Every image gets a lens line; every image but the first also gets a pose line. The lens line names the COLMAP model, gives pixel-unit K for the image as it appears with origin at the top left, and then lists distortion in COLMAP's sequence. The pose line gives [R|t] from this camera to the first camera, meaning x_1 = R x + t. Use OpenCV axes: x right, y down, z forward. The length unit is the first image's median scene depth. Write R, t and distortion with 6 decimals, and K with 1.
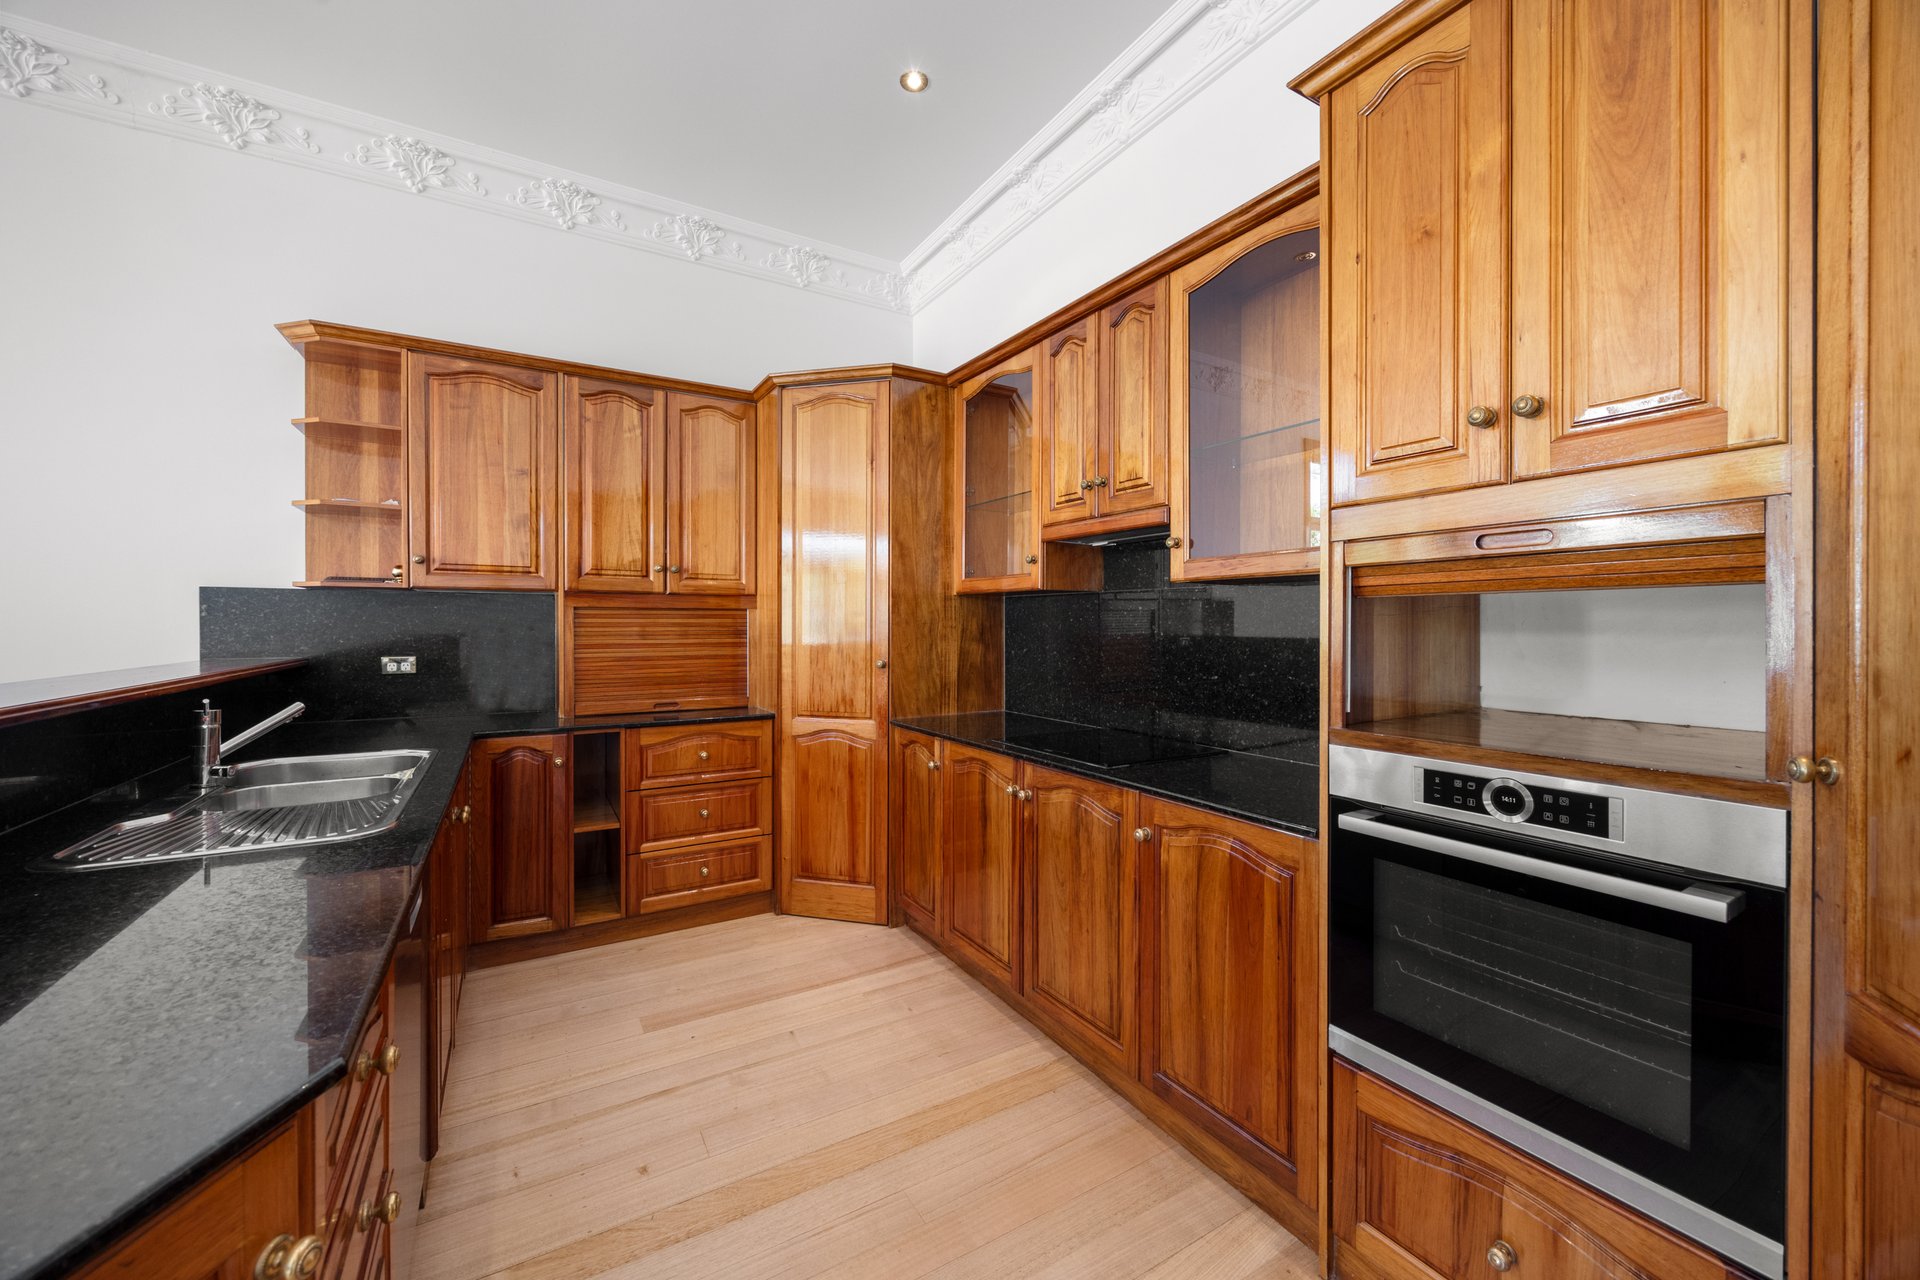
lens RADIAL K [[733.4, 0, 958.3], [0, 733.4, 629.6], [0, 0, 1]] dist [-0.002661, -0.000548]
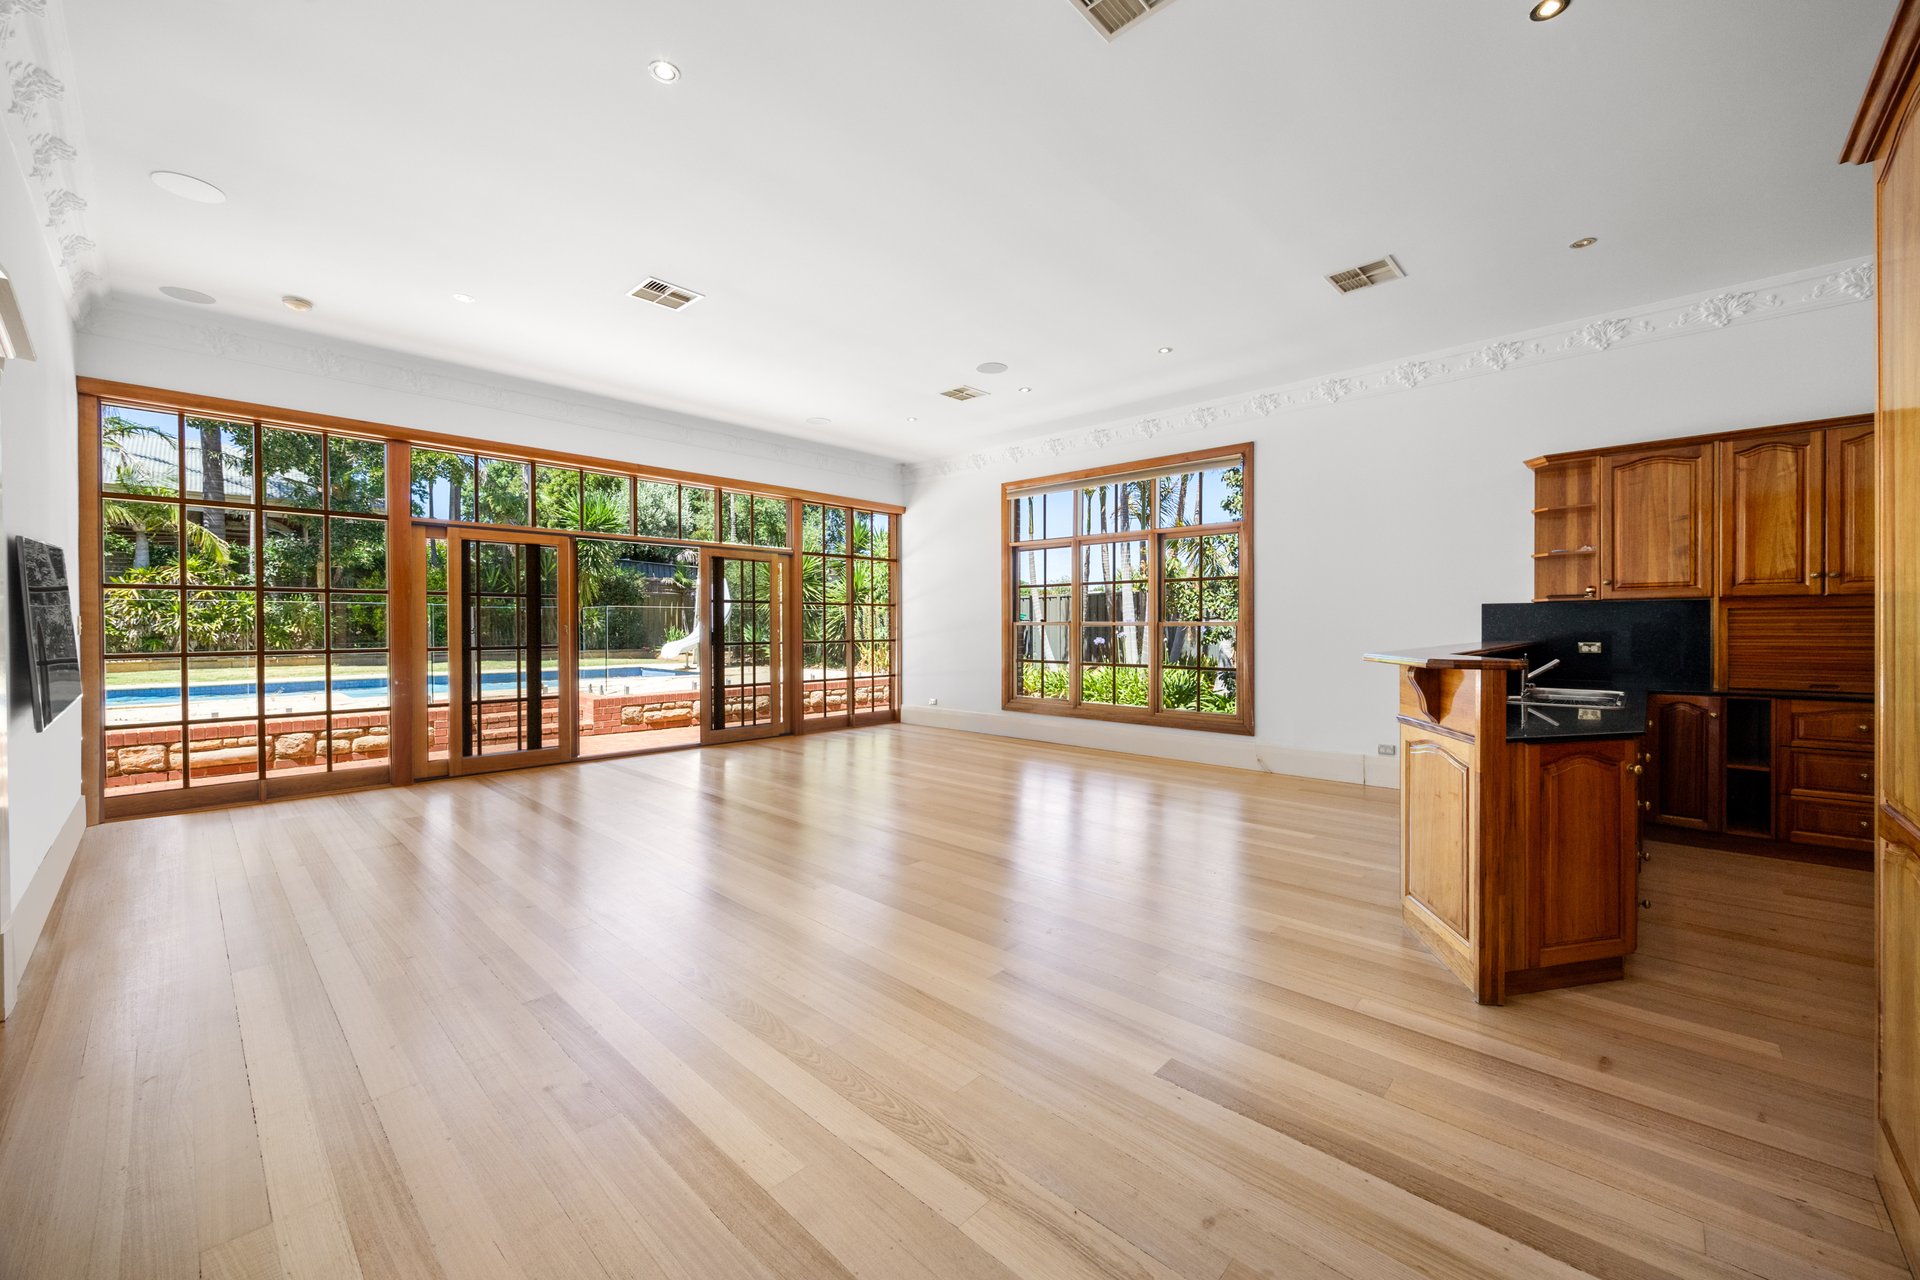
lens RADIAL K [[733.4, 0, 962.2], [0, 733.4, 635.1], [0, 0, 1]] dist [-0.002661, -0.000548]
pose [[0.272768, 0.004937, -0.962067, 0.420845], [-0.001118, 0.999988, 0.004815, 0.014828], [0.962079, -0.000237, 0.272770, -0.789914]]
